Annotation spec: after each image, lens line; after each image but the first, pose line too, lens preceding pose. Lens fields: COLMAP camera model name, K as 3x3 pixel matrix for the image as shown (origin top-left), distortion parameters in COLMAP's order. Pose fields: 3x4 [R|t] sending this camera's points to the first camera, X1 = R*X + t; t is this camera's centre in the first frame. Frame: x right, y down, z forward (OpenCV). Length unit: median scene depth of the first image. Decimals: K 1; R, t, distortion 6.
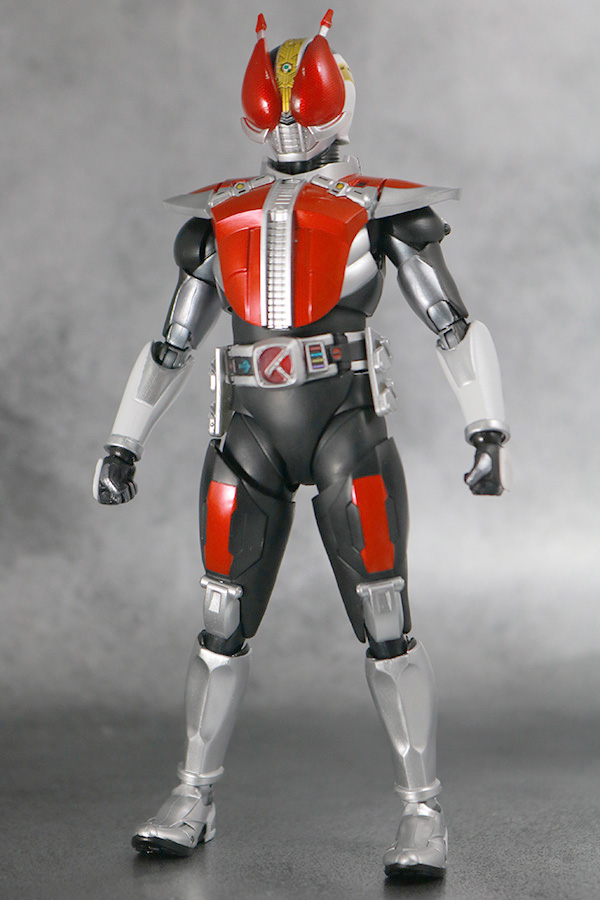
lens RADIAL K [[2033.2, 0, 298.1], [0, 2033.2, 450.4], [0, 0, 1]] dist [0.032045, 0.000000]
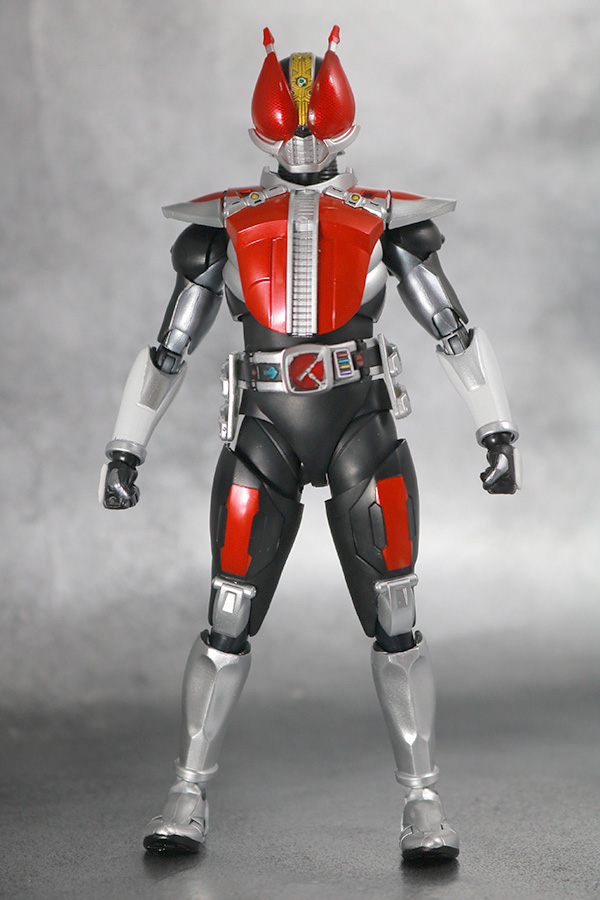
lens RADIAL K [[2033.2, 0, 298.8], [0, 2033.2, 451.7], [0, 0, 1]] dist [0.032045, 0.000000]
pose [[0.978039, -0.014802, 0.207896, -0.218635], [0.012782, 0.999857, 0.011055, -0.012092], [-0.208030, -0.008155, 0.978088, -0.007647]]
